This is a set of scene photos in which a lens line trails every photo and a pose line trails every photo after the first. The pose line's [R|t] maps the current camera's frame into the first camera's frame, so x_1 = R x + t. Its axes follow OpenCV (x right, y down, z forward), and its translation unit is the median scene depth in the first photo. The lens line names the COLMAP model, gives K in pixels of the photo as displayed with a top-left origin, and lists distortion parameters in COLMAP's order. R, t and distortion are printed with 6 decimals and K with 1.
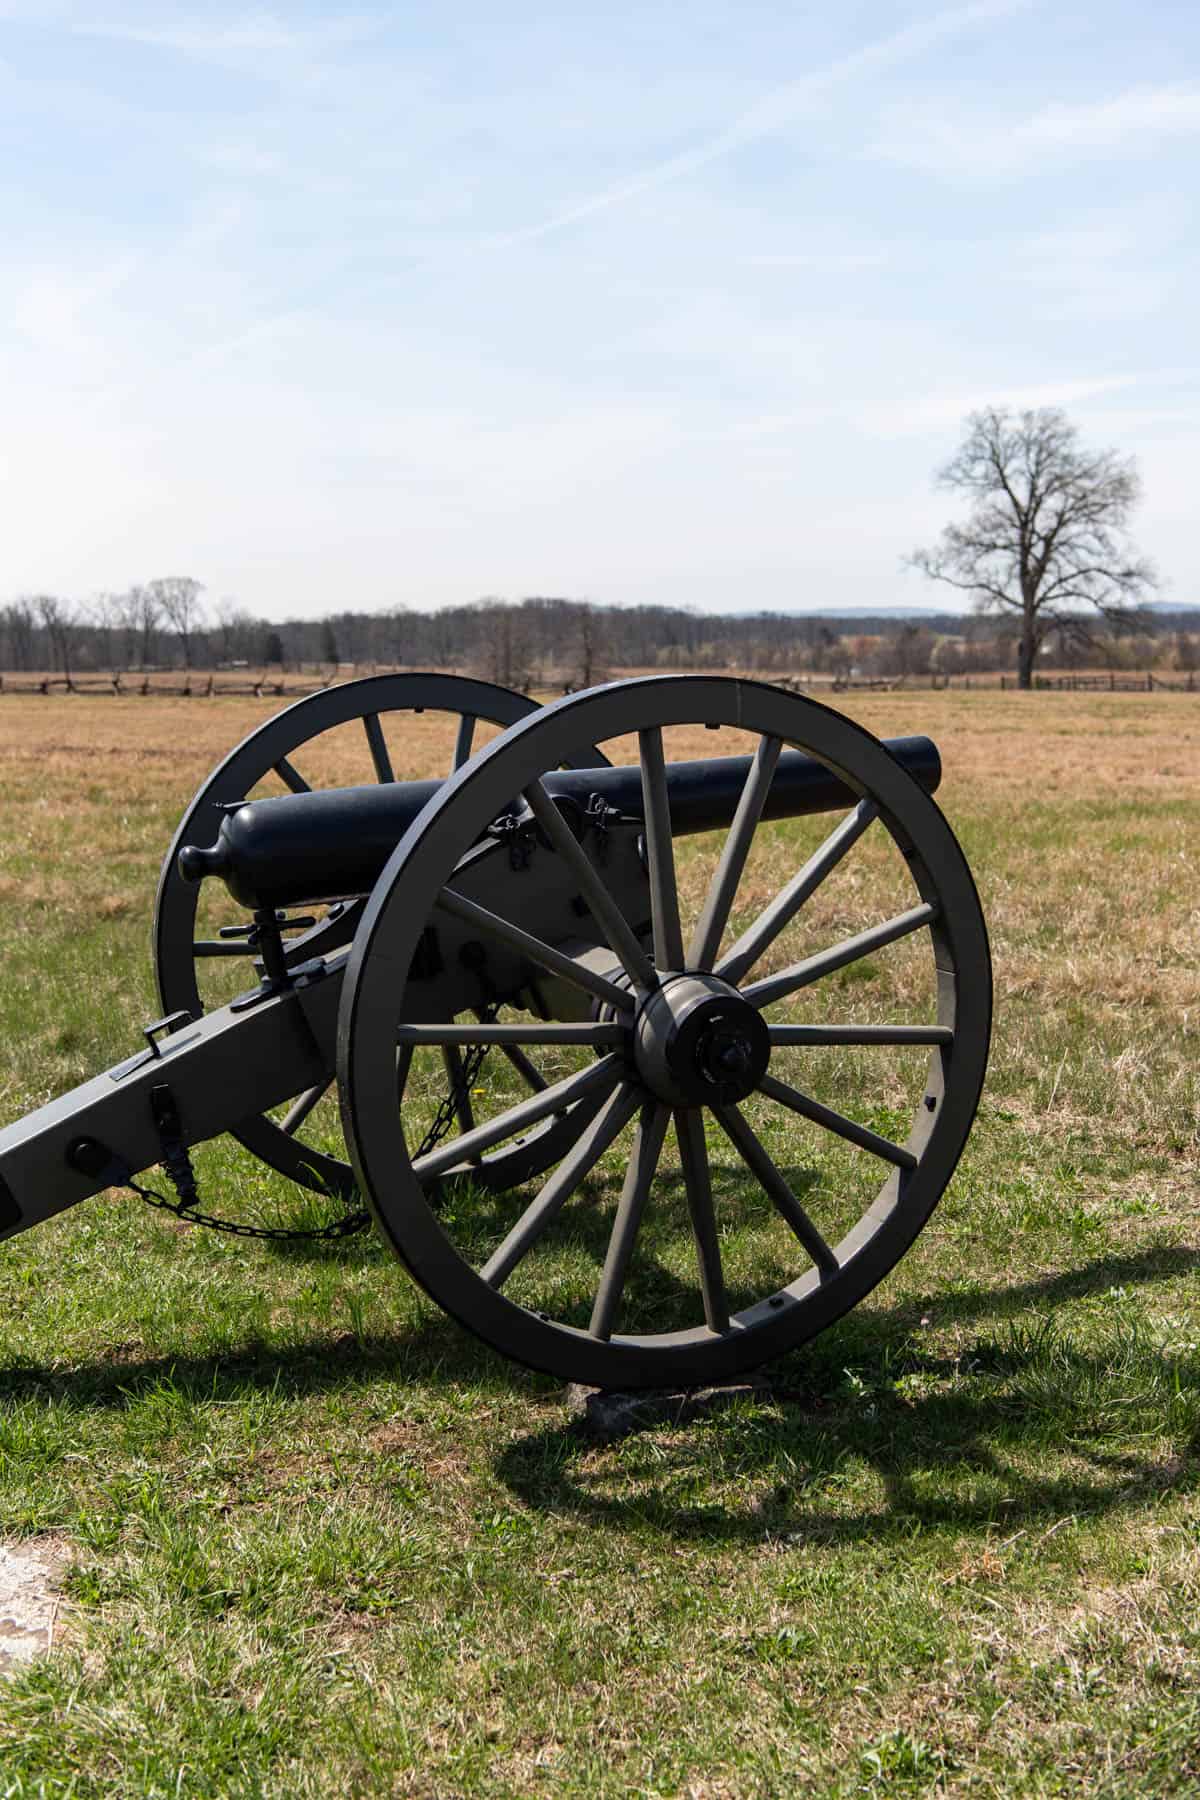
lens RADIAL K [[2126.2, 0, 600.0], [0, 2126.2, 900.0], [0, 0, 1]] dist [0.010161, 0.010029]
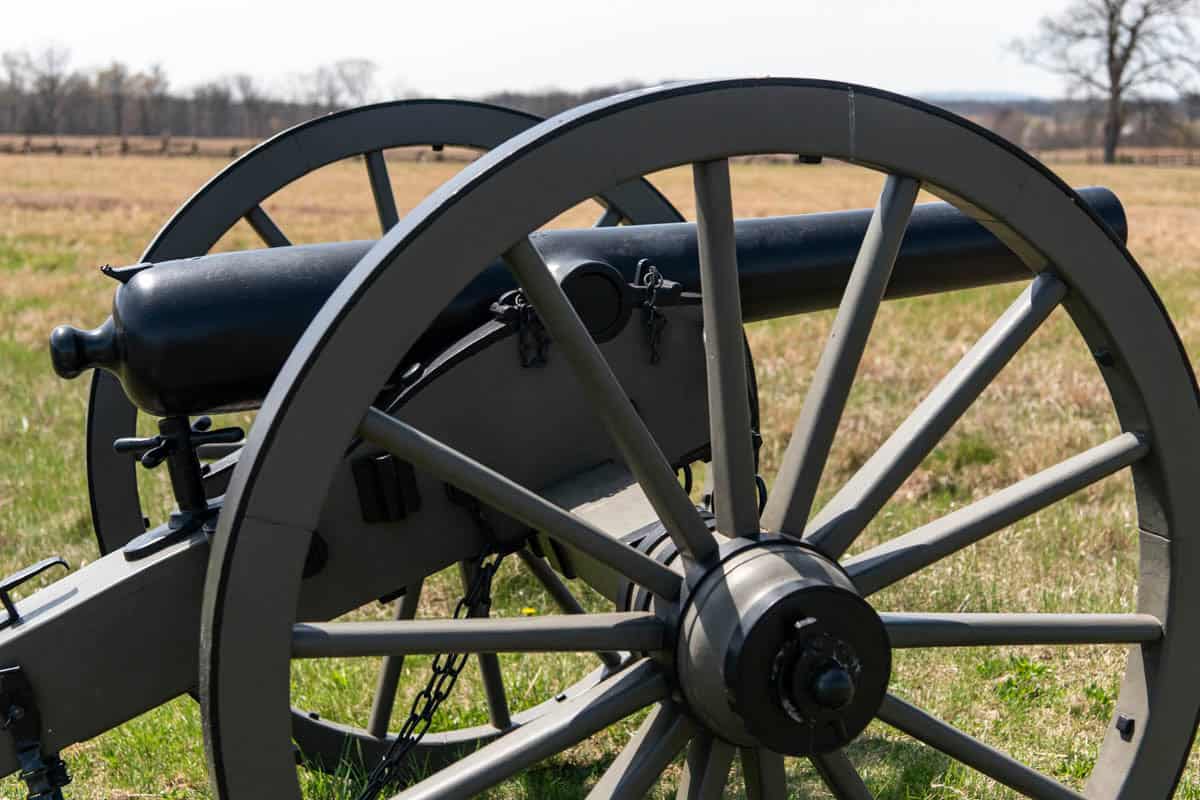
lens RADIAL K [[1798.6, 0, 600.0], [0, 1798.6, 400.0], [0, 0, 1]] dist [-0.006323, -0.029586]
pose [[0.997353, 0.020775, -0.069683, 0.022928], [-0.018521, 0.999289, 0.032848, -0.020522], [0.070316, -0.031471, 0.997028, 0.362450]]
